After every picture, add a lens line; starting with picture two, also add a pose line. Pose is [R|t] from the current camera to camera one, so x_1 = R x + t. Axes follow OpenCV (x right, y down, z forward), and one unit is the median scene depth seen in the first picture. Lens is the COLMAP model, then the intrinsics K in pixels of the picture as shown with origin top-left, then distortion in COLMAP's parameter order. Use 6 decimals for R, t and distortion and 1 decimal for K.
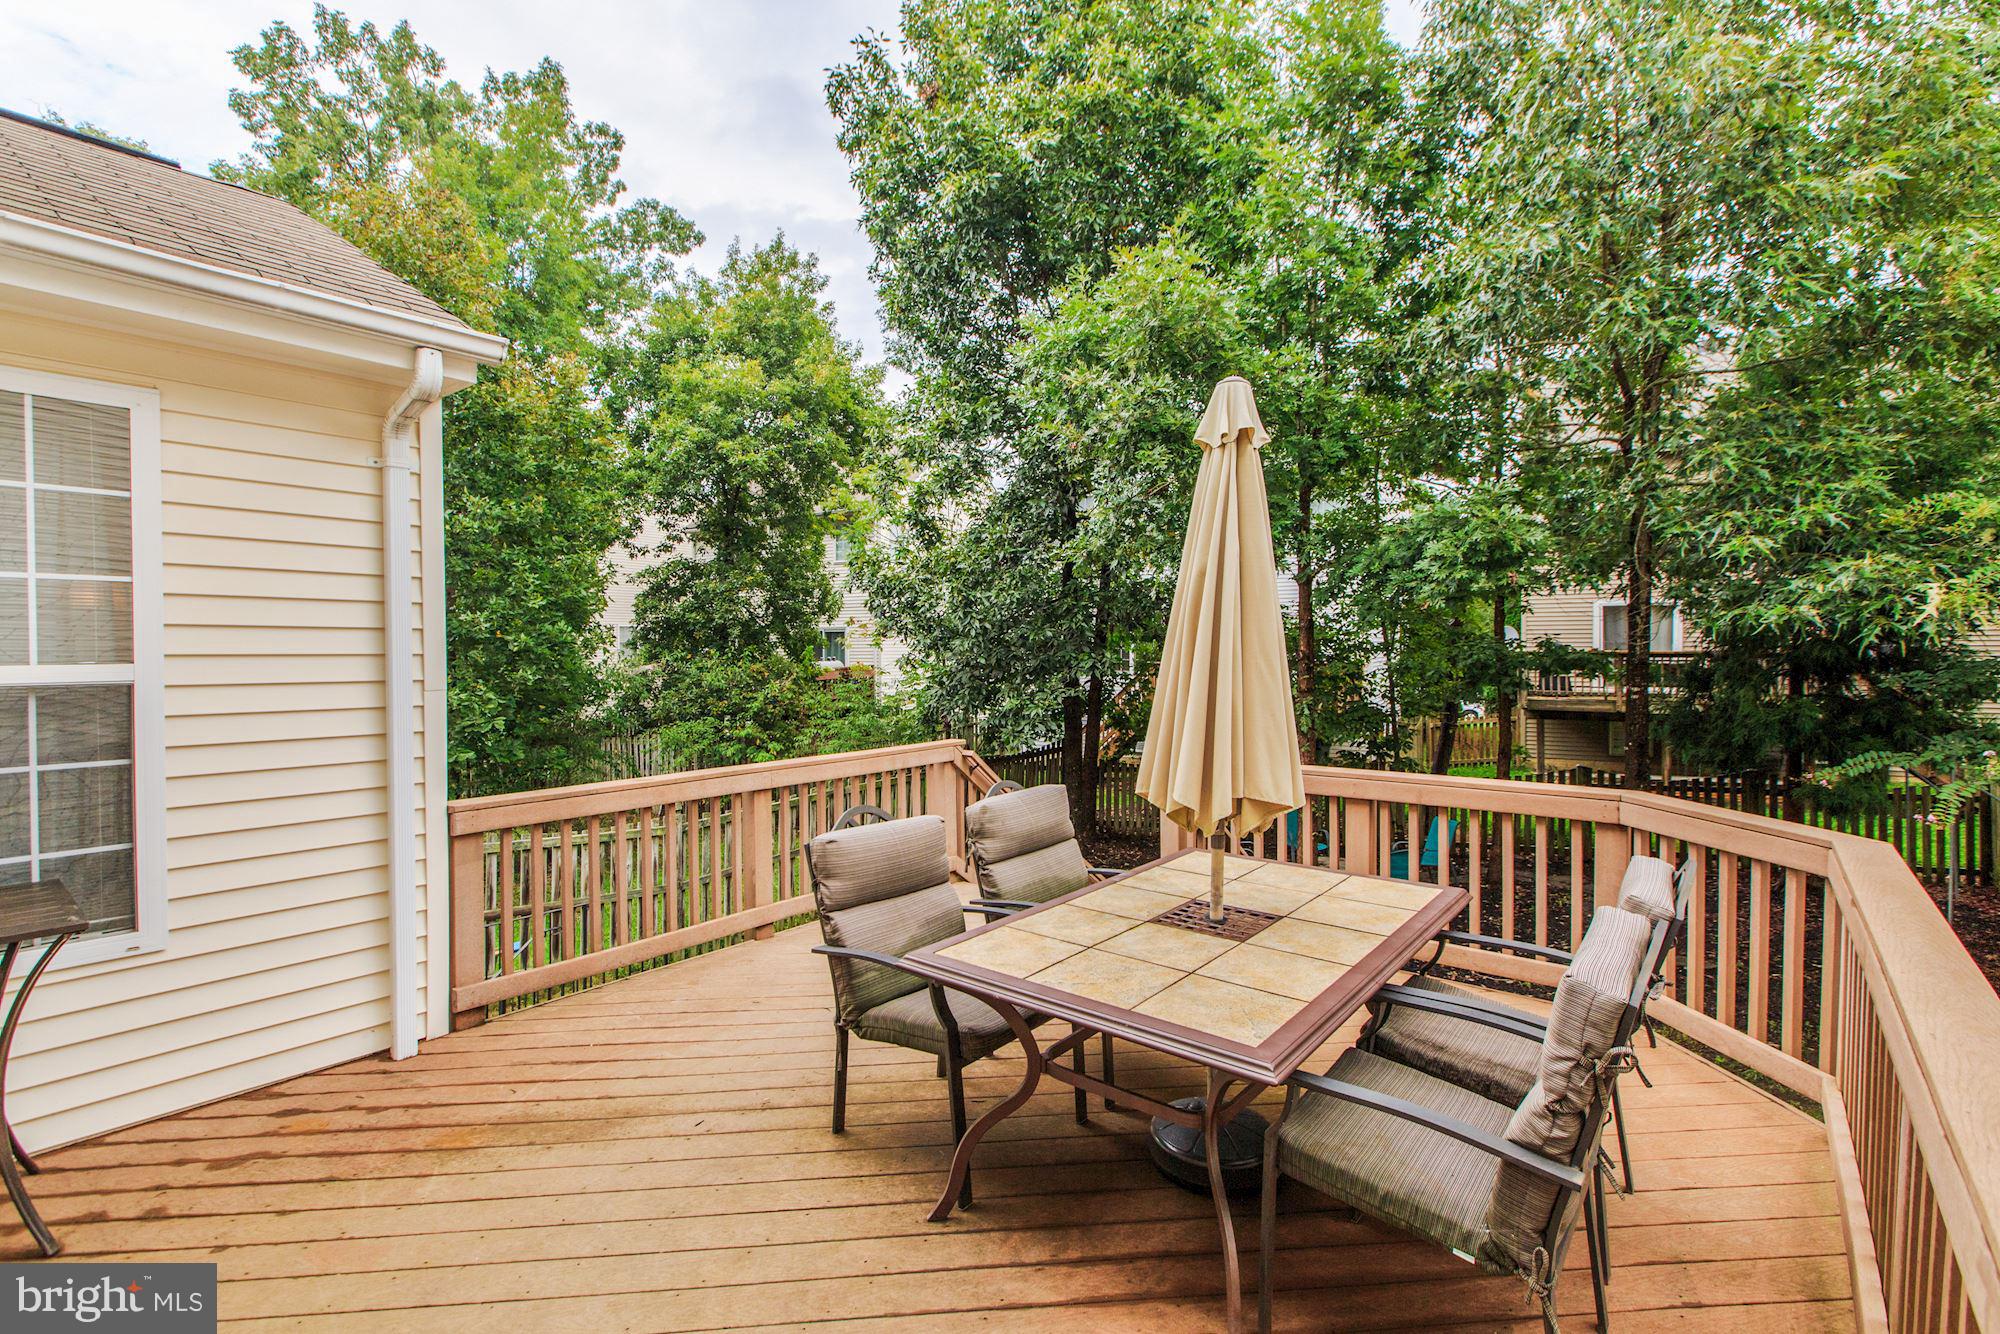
lens RADIAL K [[890.0, 0, 987.3], [0, 890.0, 668.0], [0, 0, 1]] dist [0.001200, 0.000284]
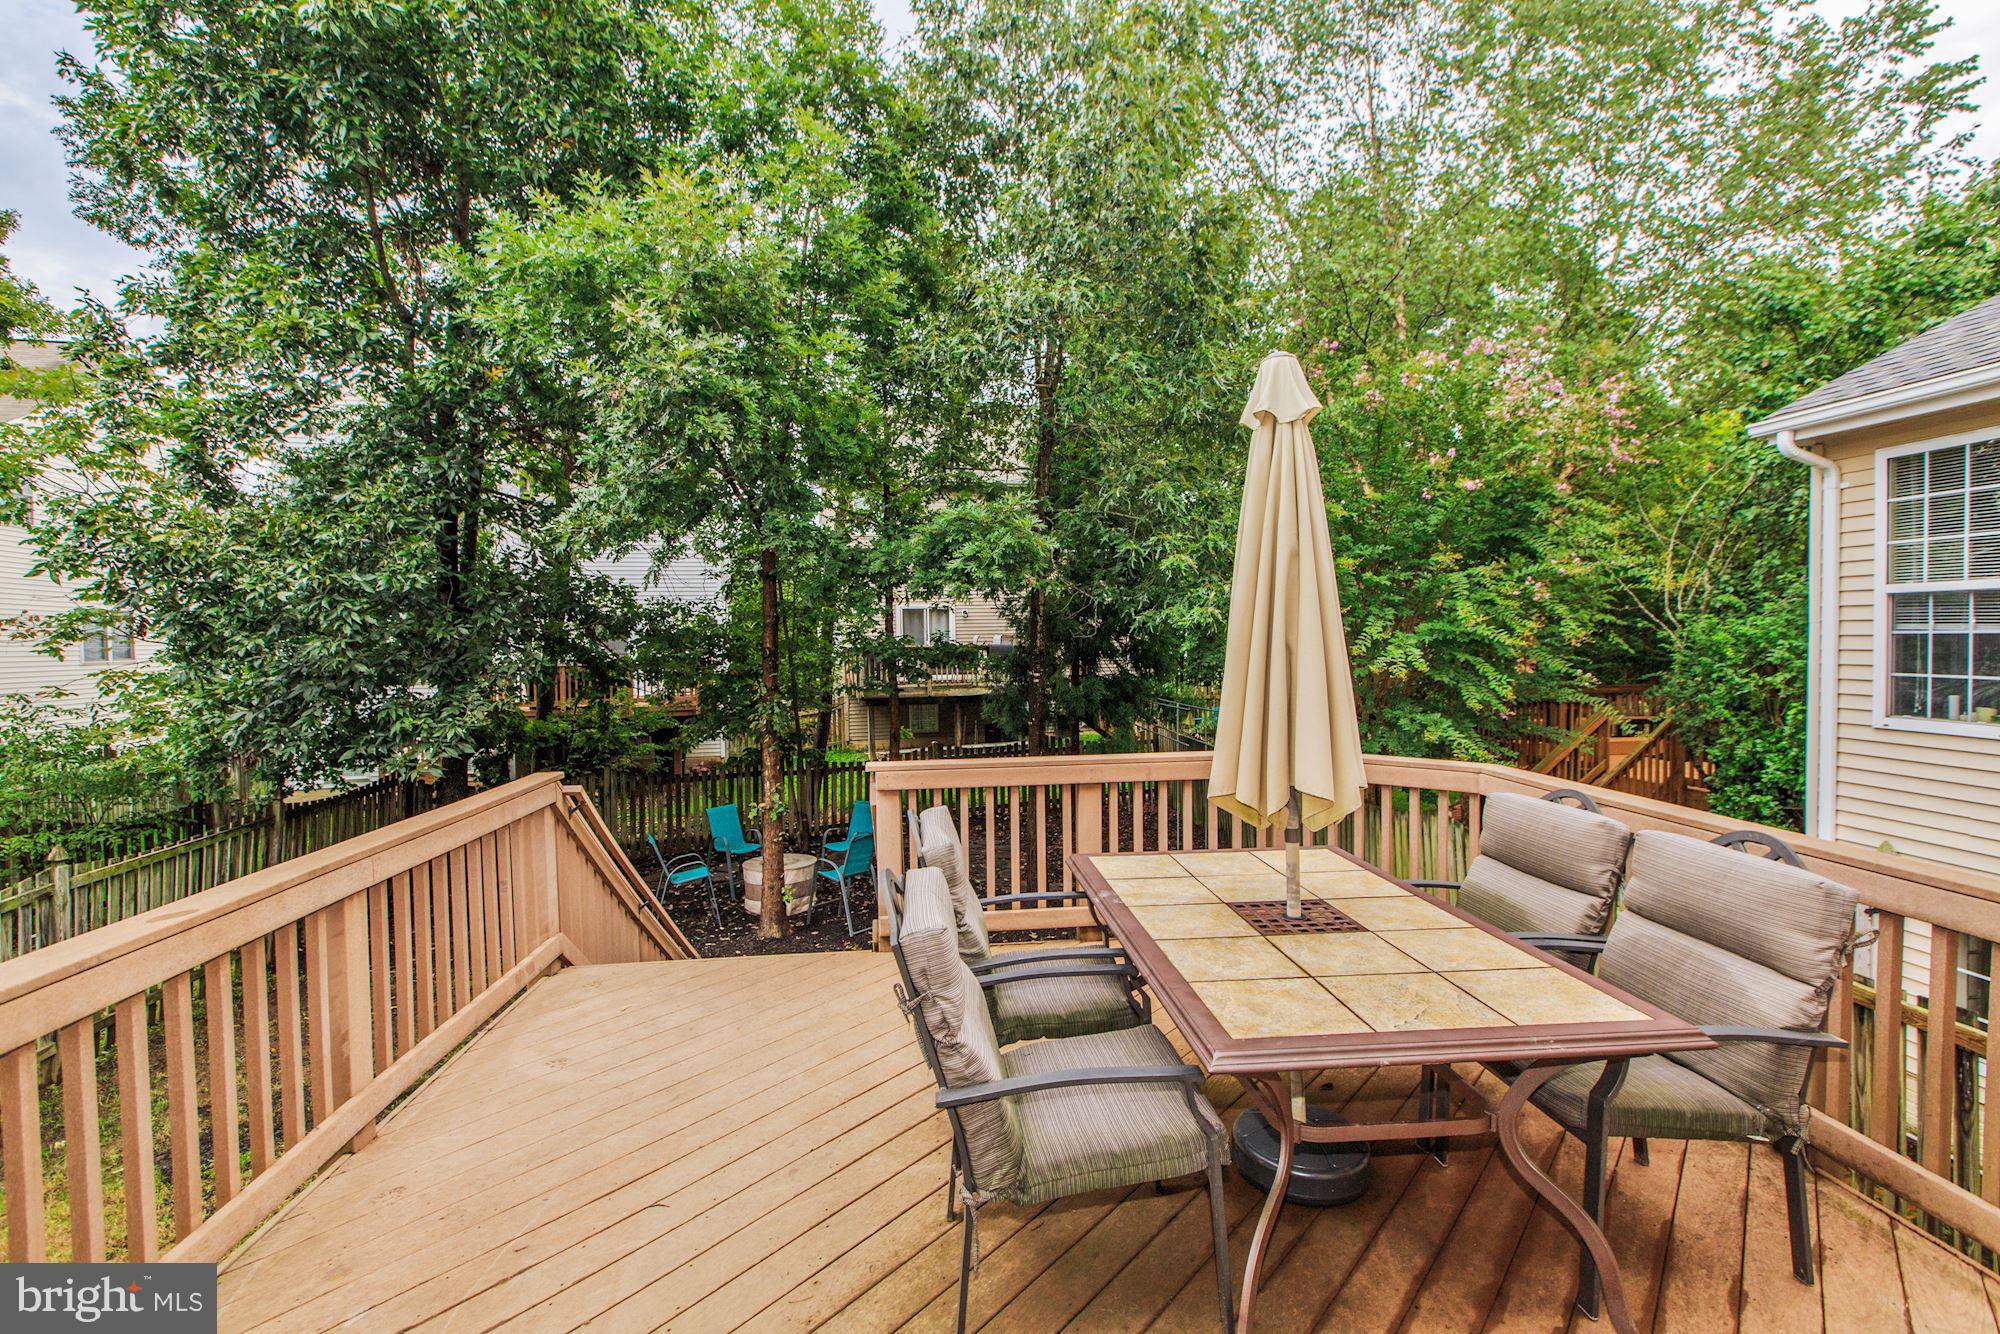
lens RADIAL K [[890.0, 0, 990.8], [0, 890.0, 667.1], [0, 0, 1]] dist [0.001200, 0.000284]
pose [[0.719197, -0.030298, 0.694146, -0.316834], [0.030501, 0.999462, 0.012022, -0.004568], [-0.694137, 0.012526, 0.719734, 0.262873]]
